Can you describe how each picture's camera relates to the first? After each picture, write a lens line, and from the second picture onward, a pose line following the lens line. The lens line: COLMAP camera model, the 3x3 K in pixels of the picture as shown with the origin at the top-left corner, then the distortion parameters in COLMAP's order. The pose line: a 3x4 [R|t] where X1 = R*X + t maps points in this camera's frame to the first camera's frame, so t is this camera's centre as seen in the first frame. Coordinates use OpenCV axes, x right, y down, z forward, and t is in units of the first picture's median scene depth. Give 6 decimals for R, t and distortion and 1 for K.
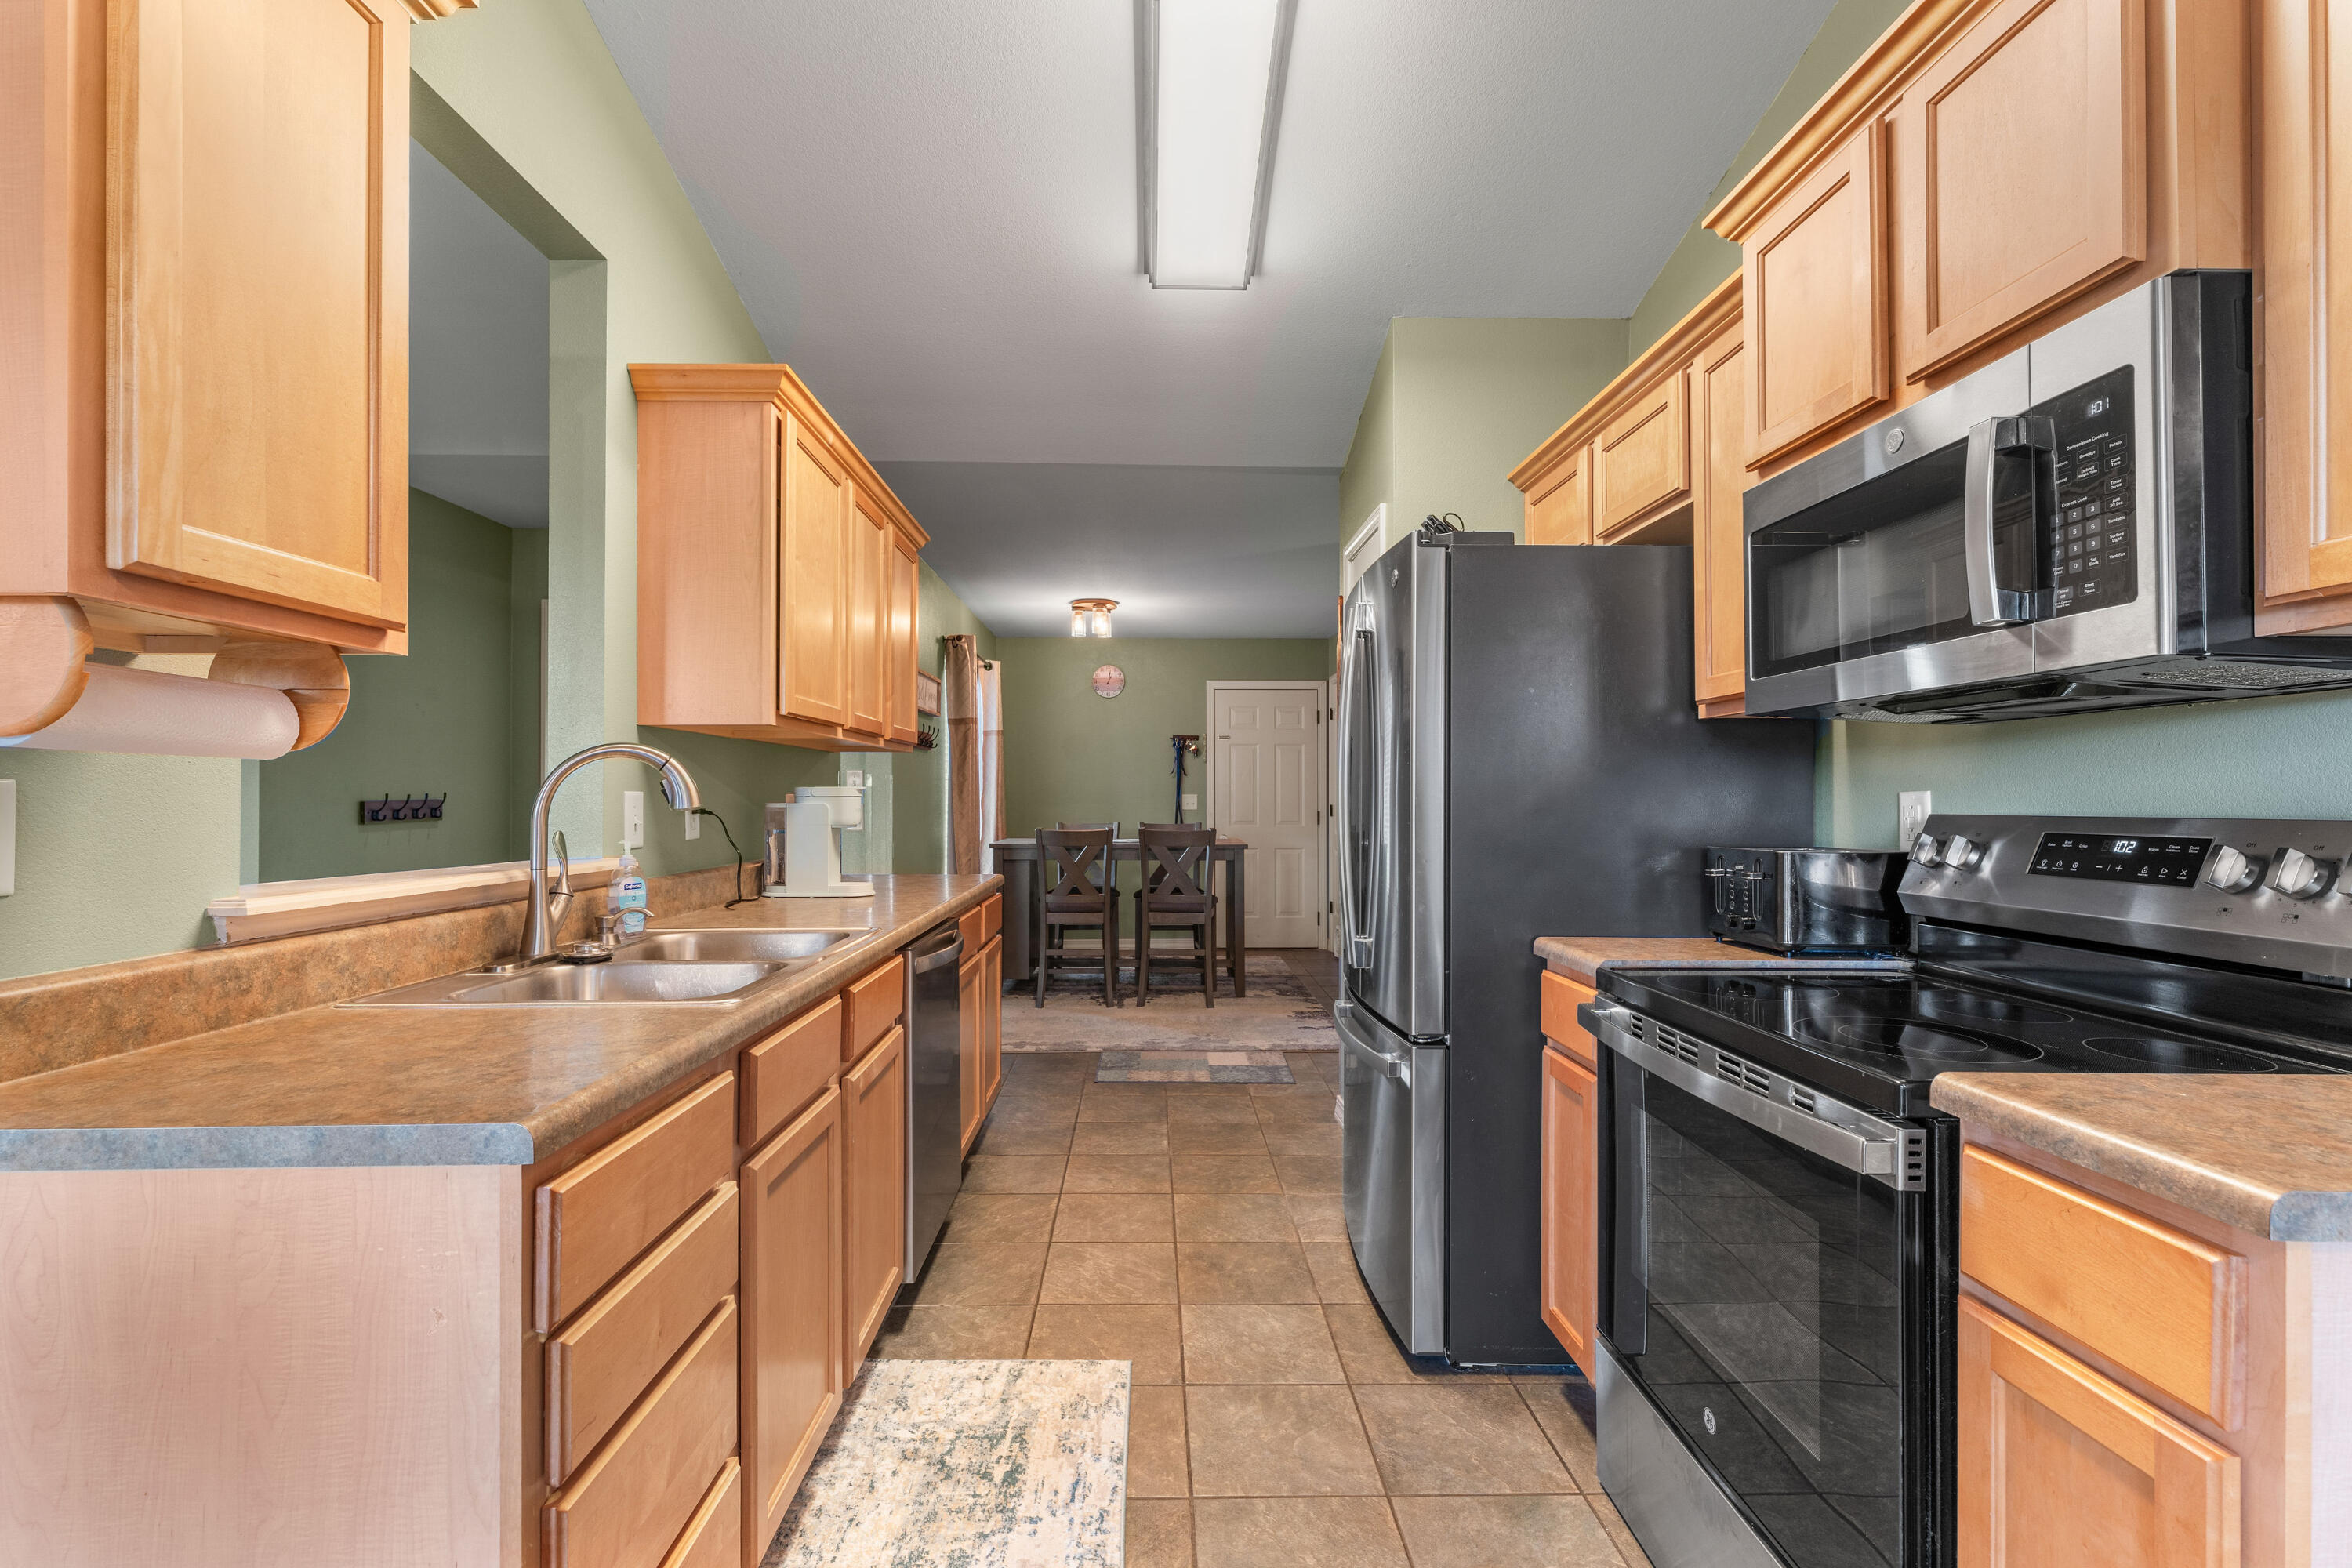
lens RADIAL K [[968.3, 0, 1173.7], [0, 968.3, 797.5], [0, 0, 1]] dist [0.000002, 0.000000]
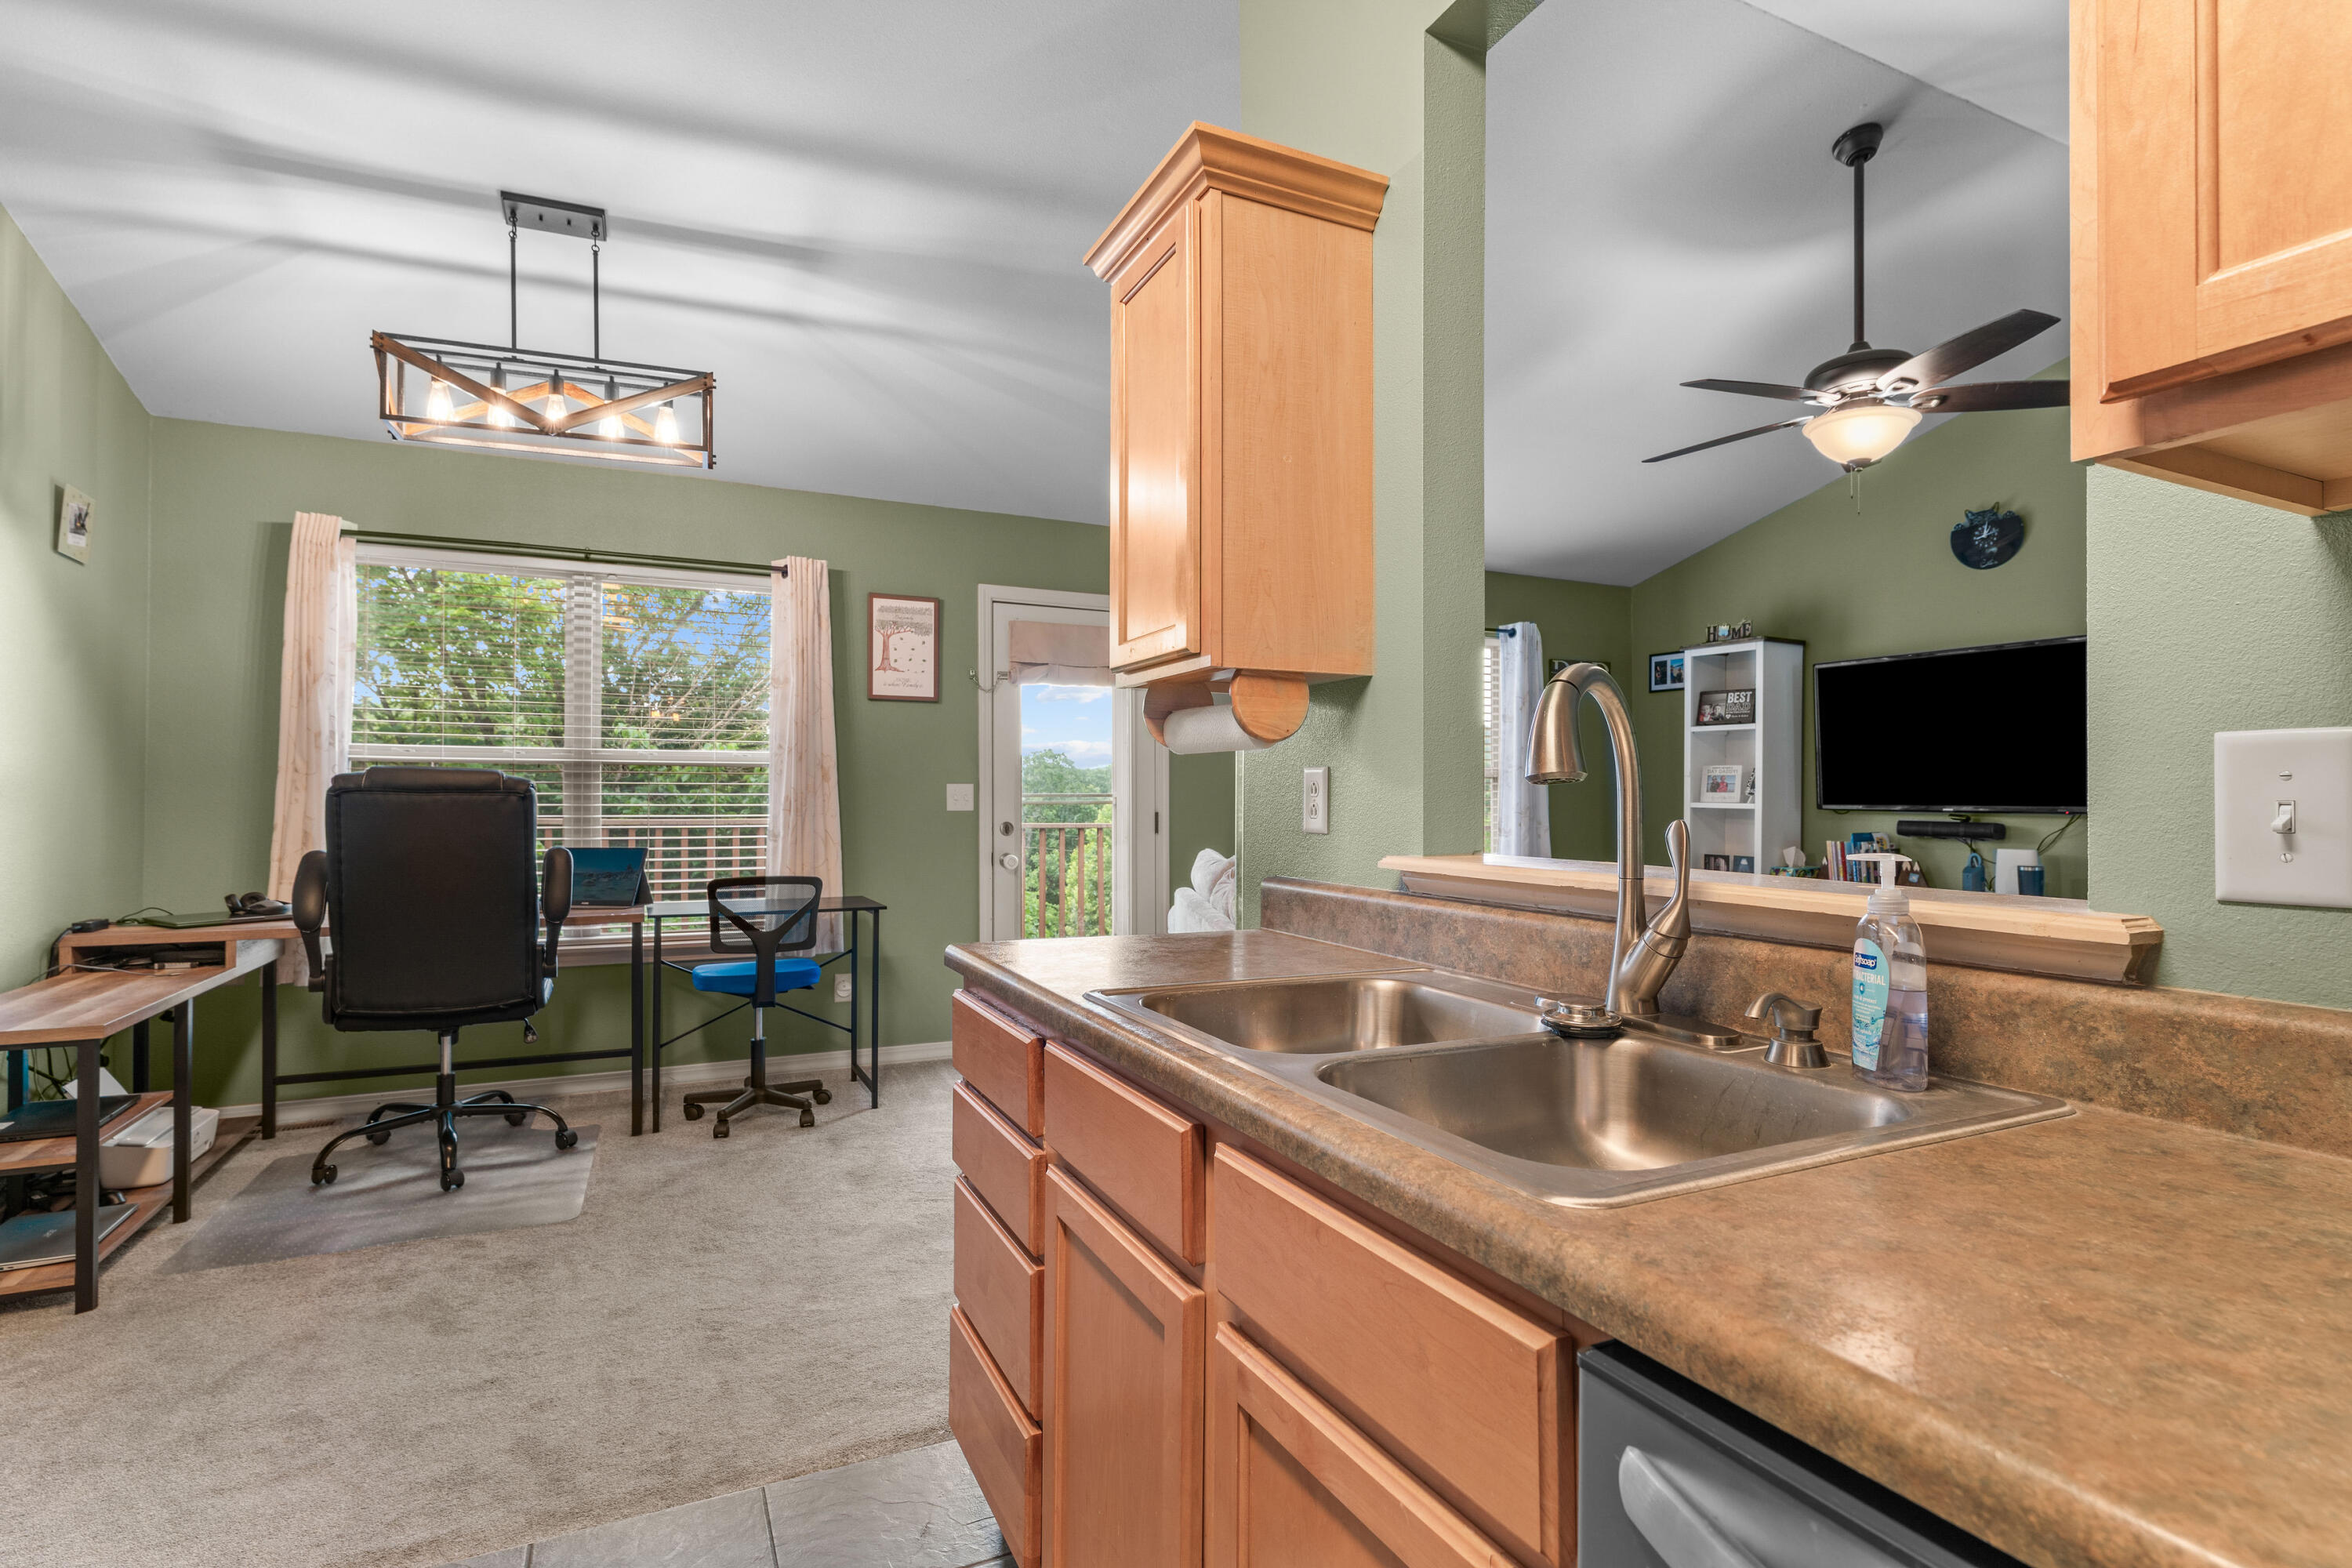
lens RADIAL K [[1141.2, 0, 1179.4], [0, 1141.2, 785.6], [0, 0, 1]] dist [-0.000968, -0.000104]
pose [[-0.914593, 0.011233, -0.404219, -0.104248], [0.017250, 0.999788, -0.011247, 0.020695], [0.404007, -0.017259, -0.914593, 1.812500]]
